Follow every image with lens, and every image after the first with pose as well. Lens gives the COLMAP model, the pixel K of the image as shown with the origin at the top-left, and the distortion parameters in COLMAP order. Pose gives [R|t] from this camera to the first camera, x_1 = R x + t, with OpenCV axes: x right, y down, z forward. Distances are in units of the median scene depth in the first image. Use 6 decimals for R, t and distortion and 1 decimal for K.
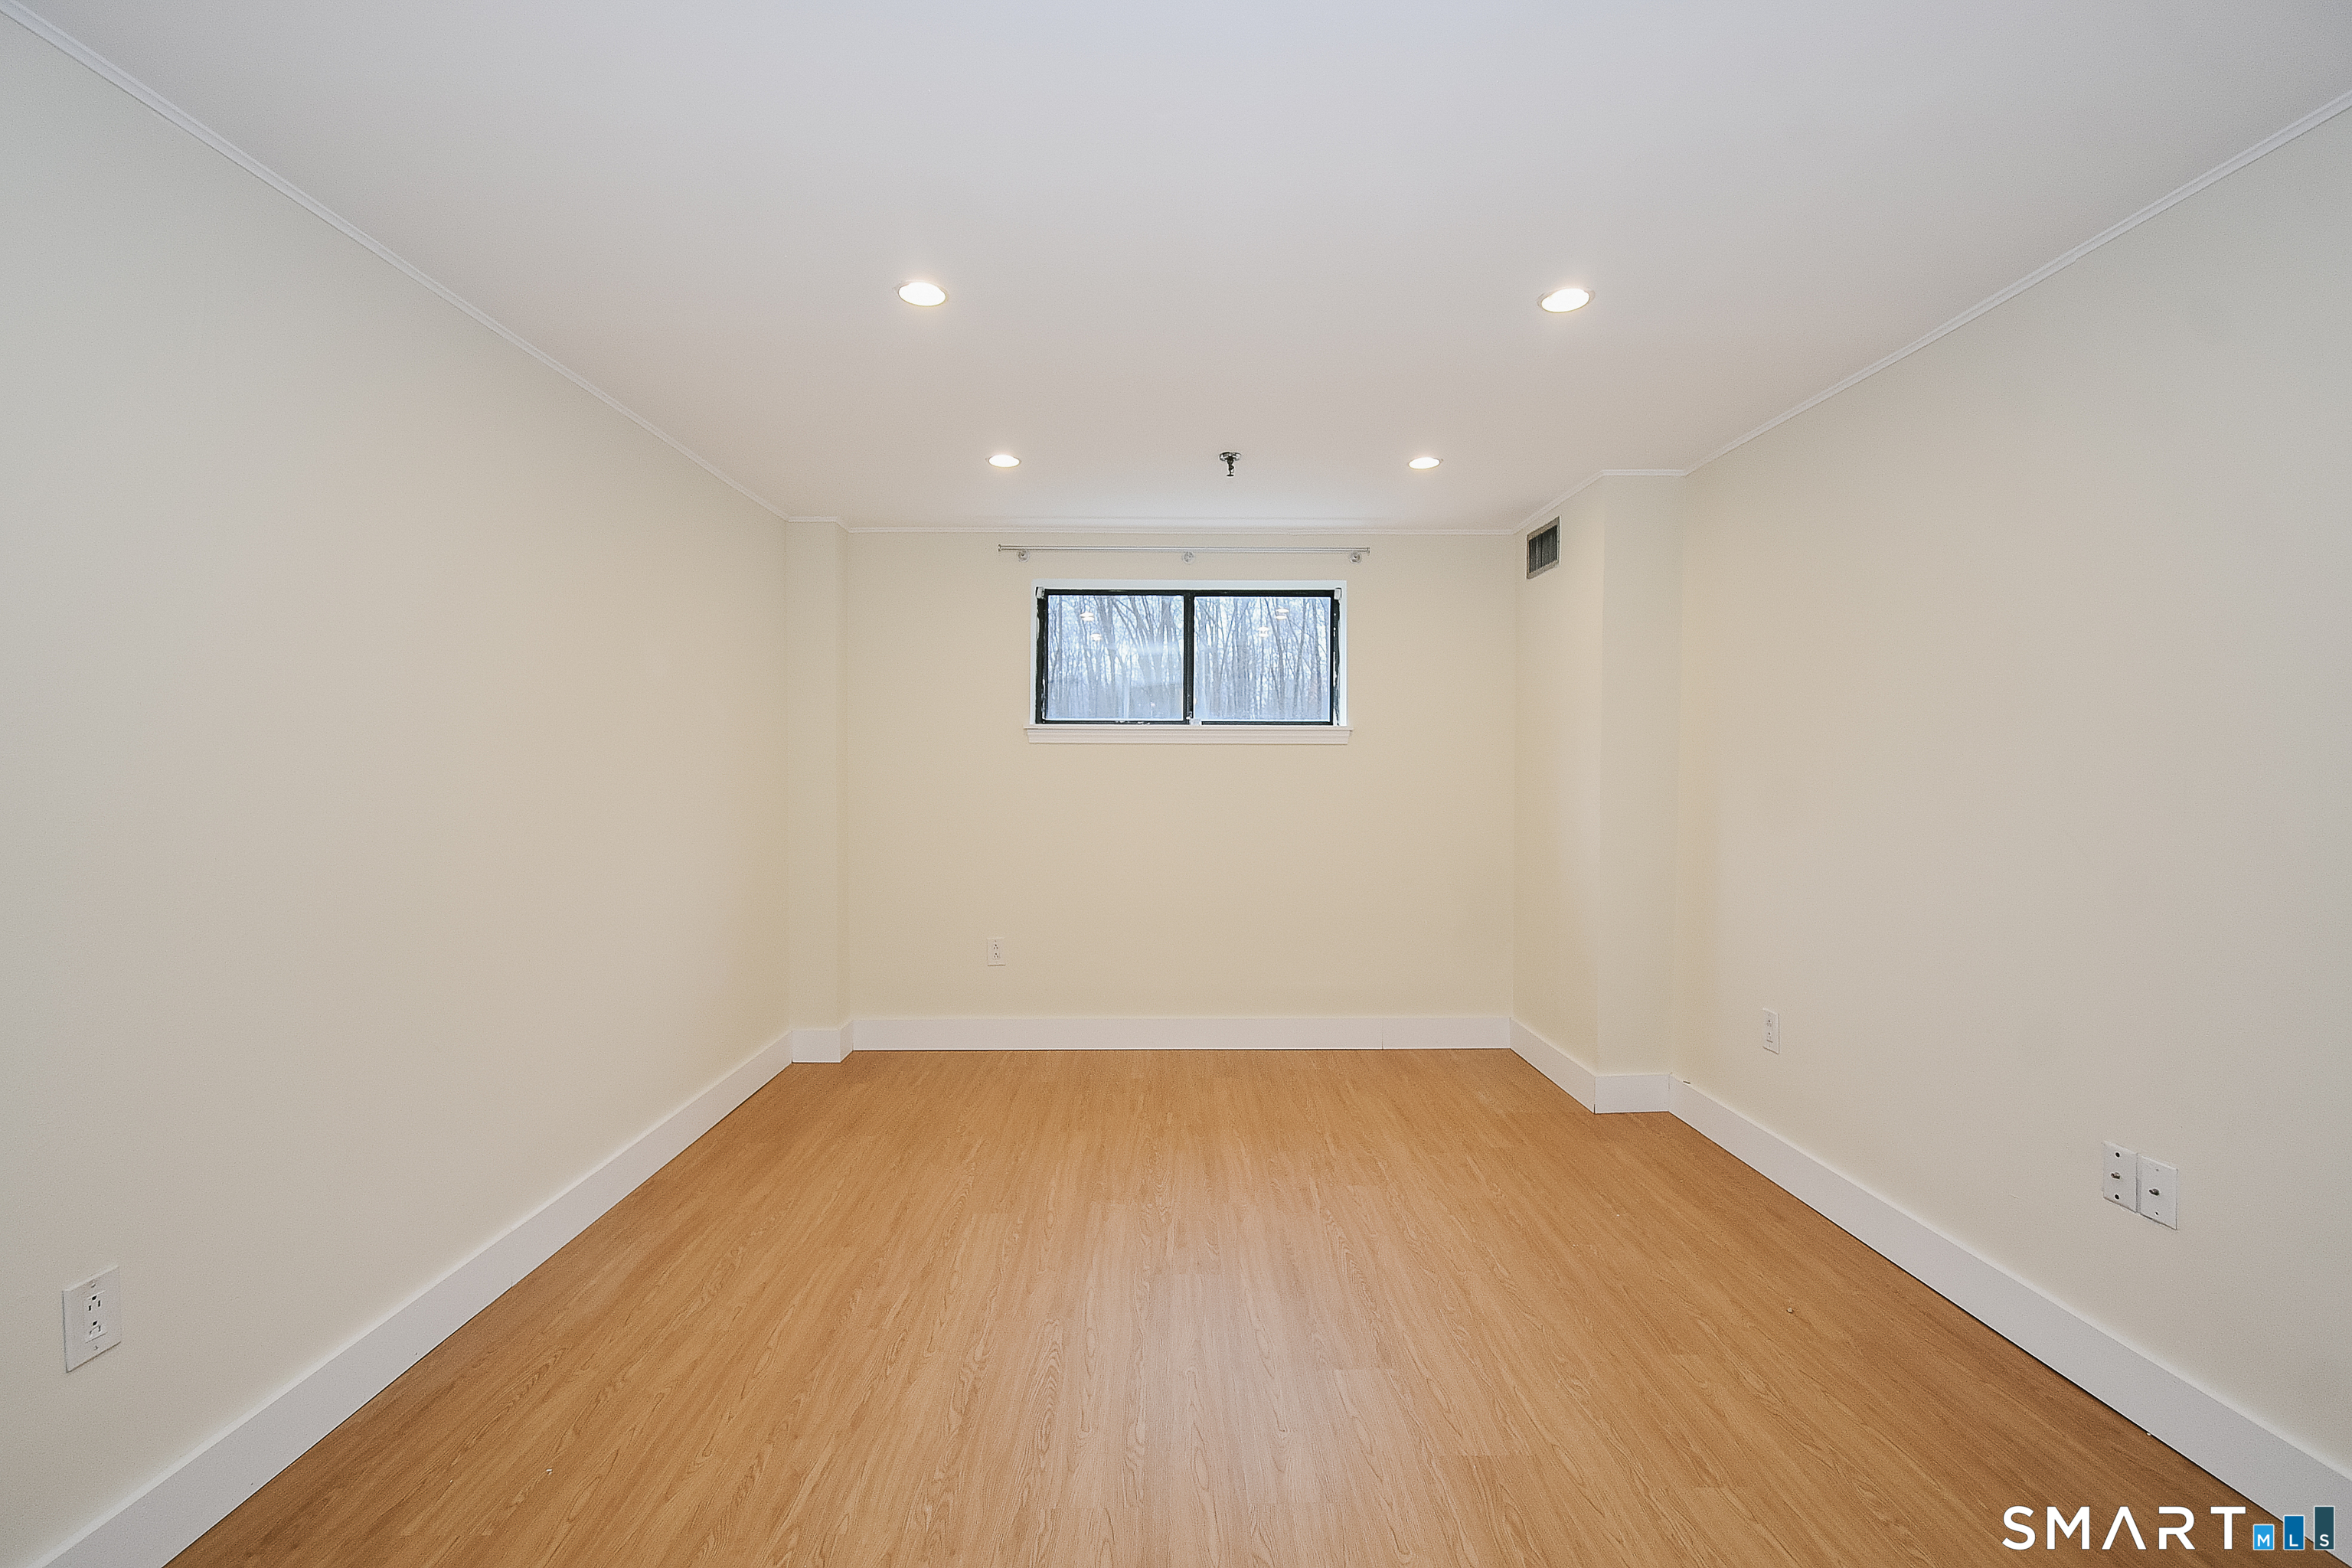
lens RADIAL K [[1028.8, 0, 1142.1], [0, 1028.8, 788.1], [0, 0, 1]] dist [0.002113, -0.000964]
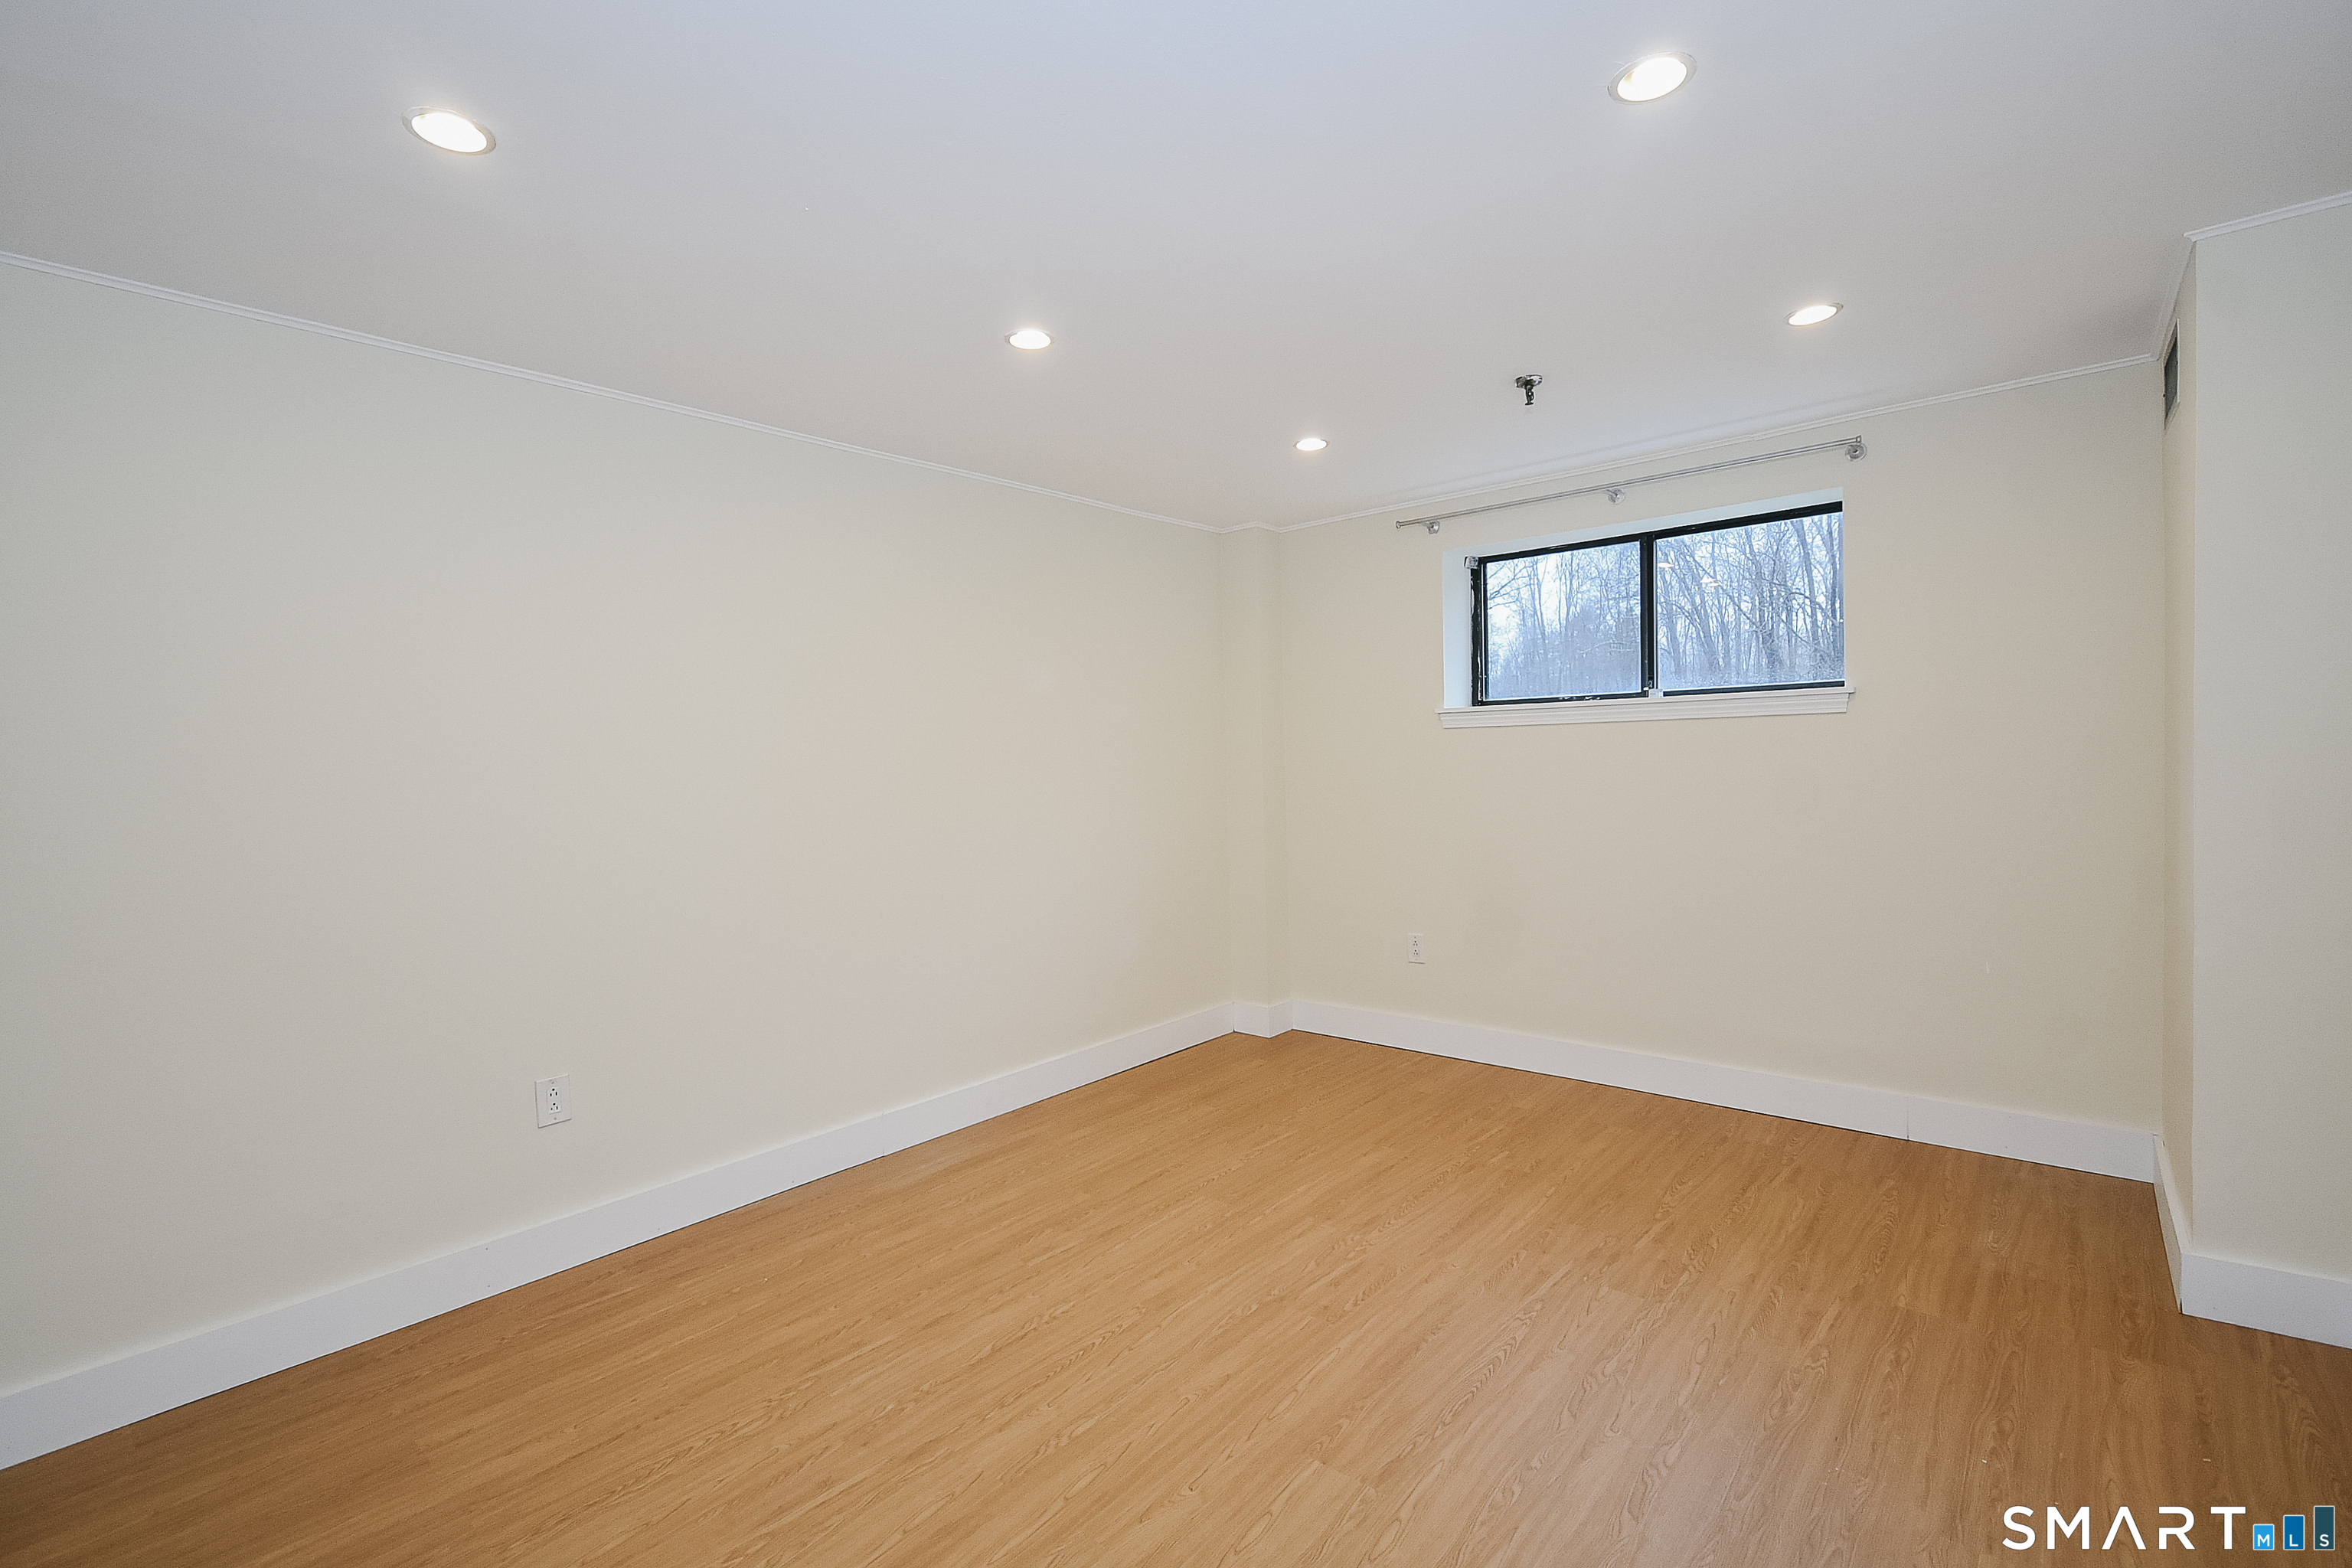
lens RADIAL K [[1028.8, 0, 1158.1], [0, 1028.8, 796.4], [0, 0, 1]] dist [0.002113, -0.000964]
pose [[0.751610, 0.003098, -0.659600, 0.445083], [0.017365, 0.999549, 0.024482, -0.014122], [0.659379, -0.029855, 0.751218, 0.185466]]
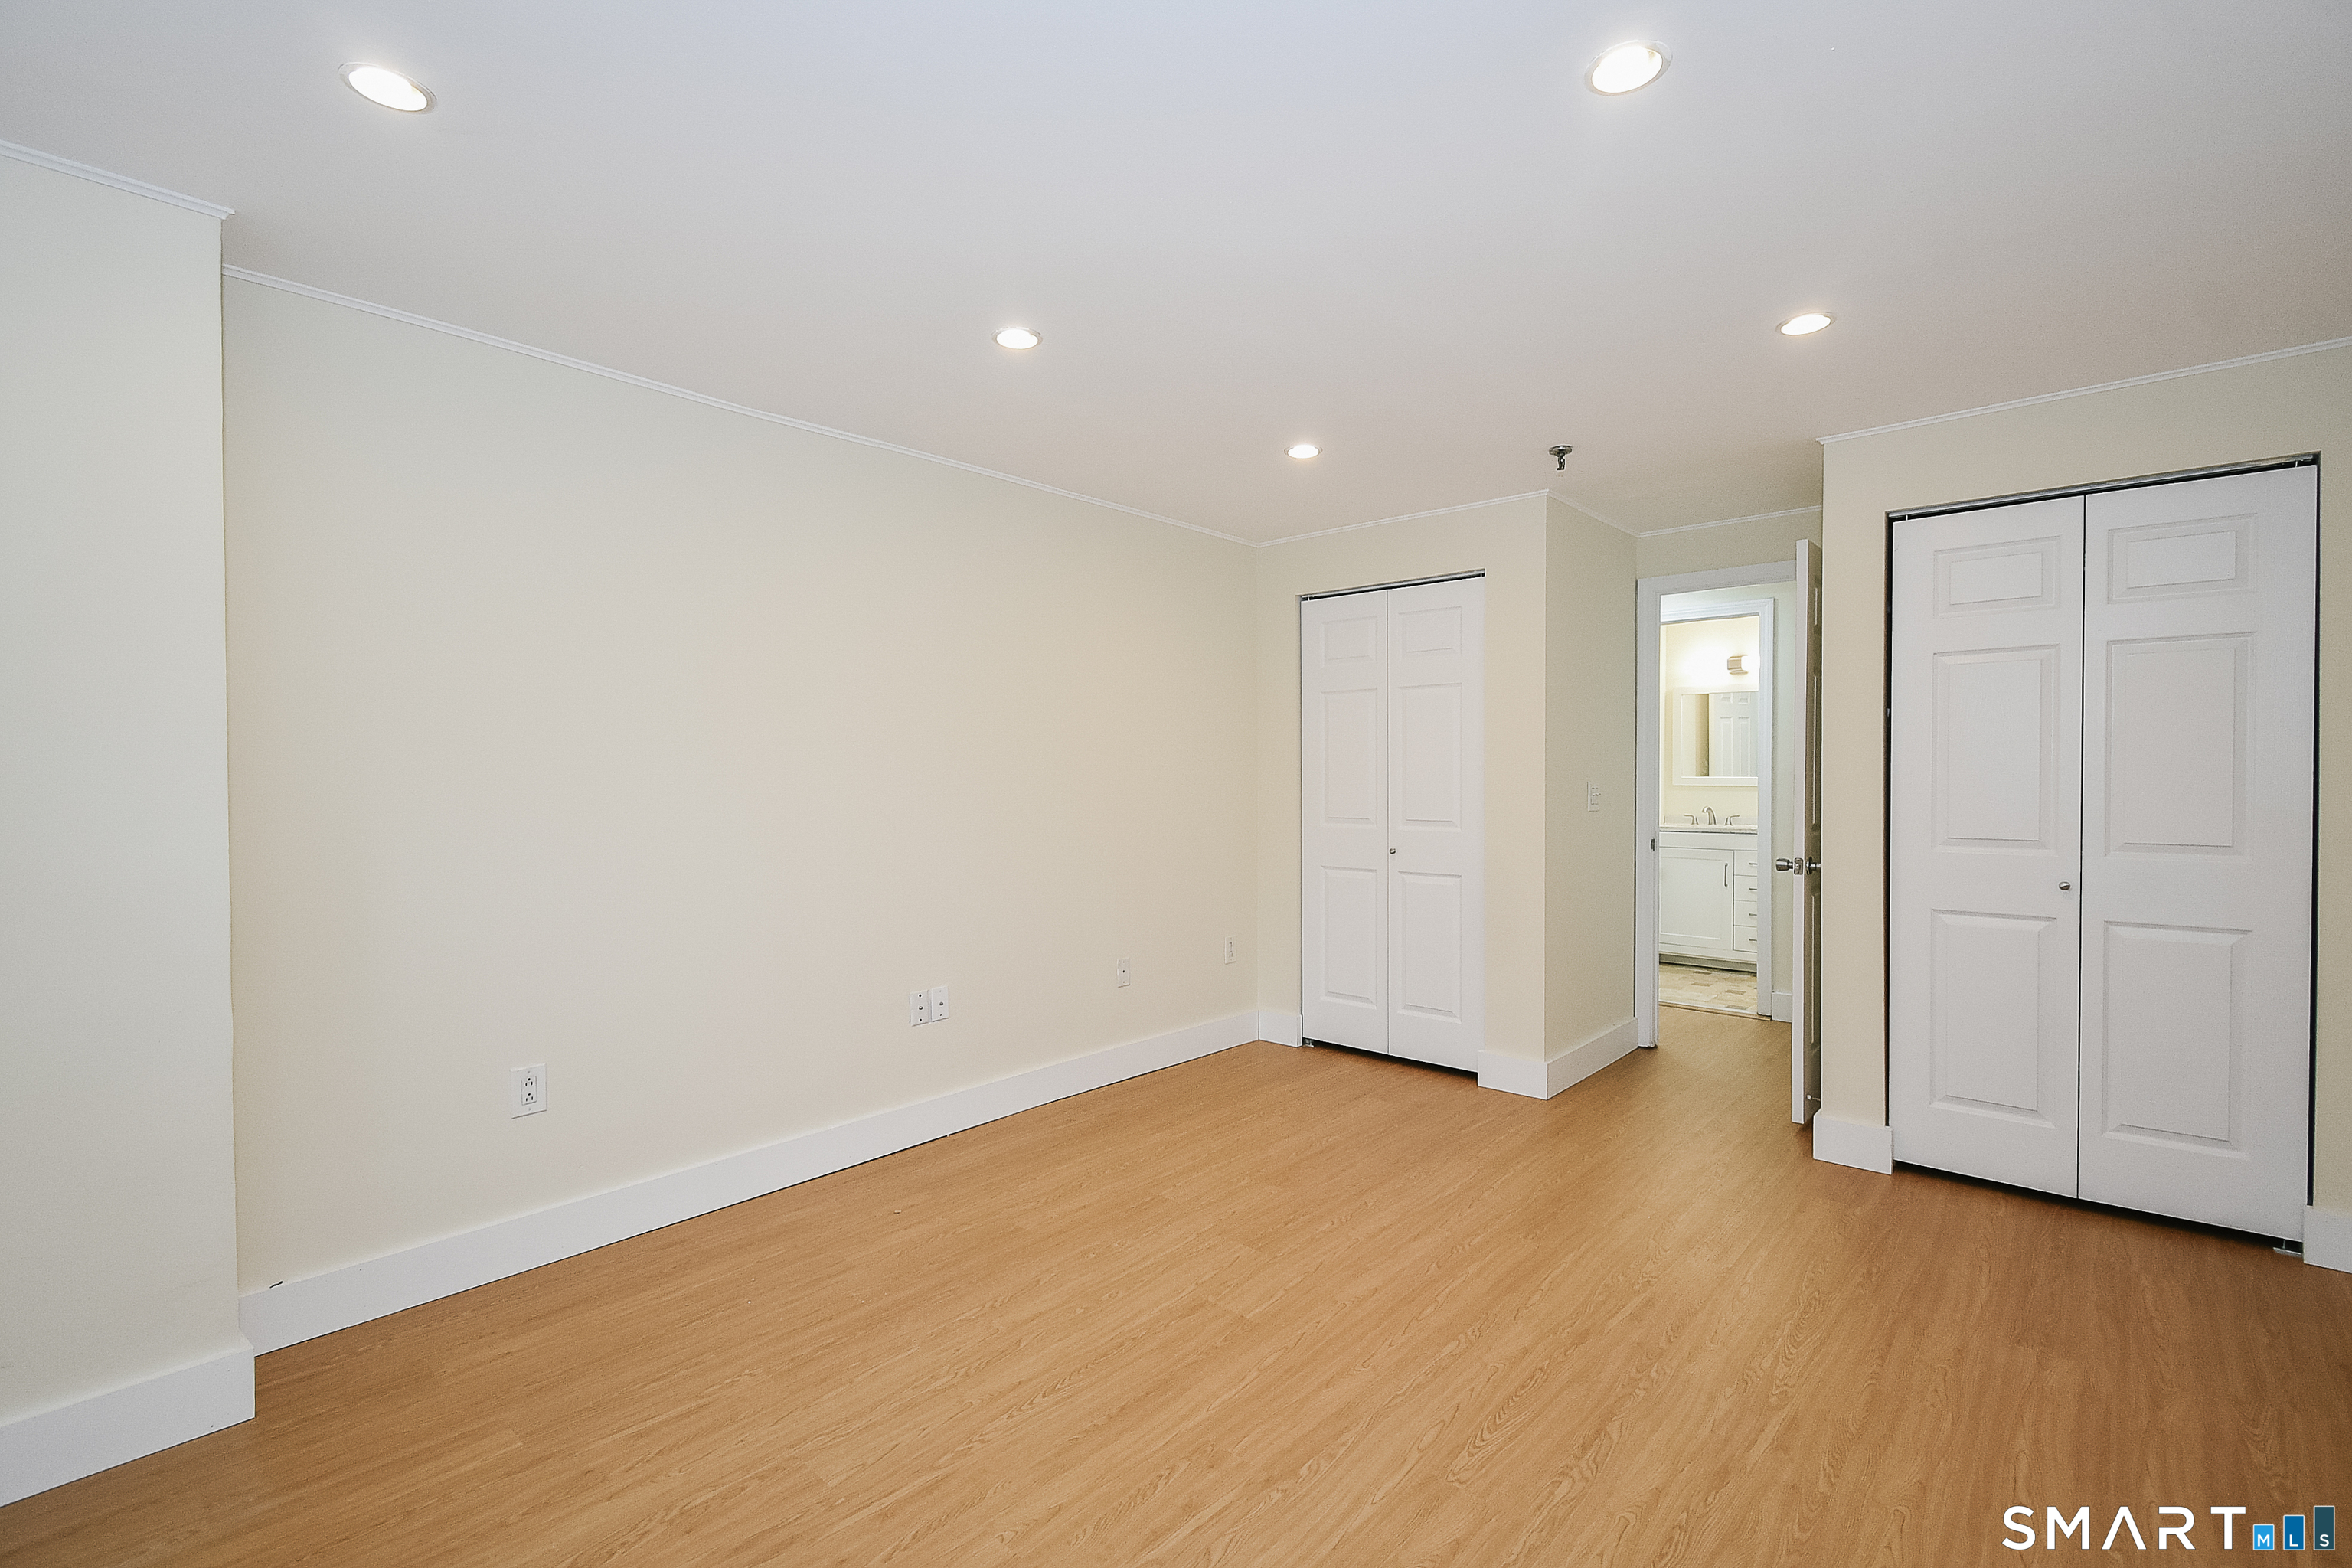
lens RADIAL K [[1028.8, 0, 1200.3], [0, 1028.8, 787.7], [0, 0, 1]] dist [0.002113, -0.000964]
pose [[-0.764368, -0.006876, 0.644744, -0.320480], [0.016529, 0.999406, 0.030253, -0.021443], [-0.644568, 0.033781, -0.763800, 1.248566]]
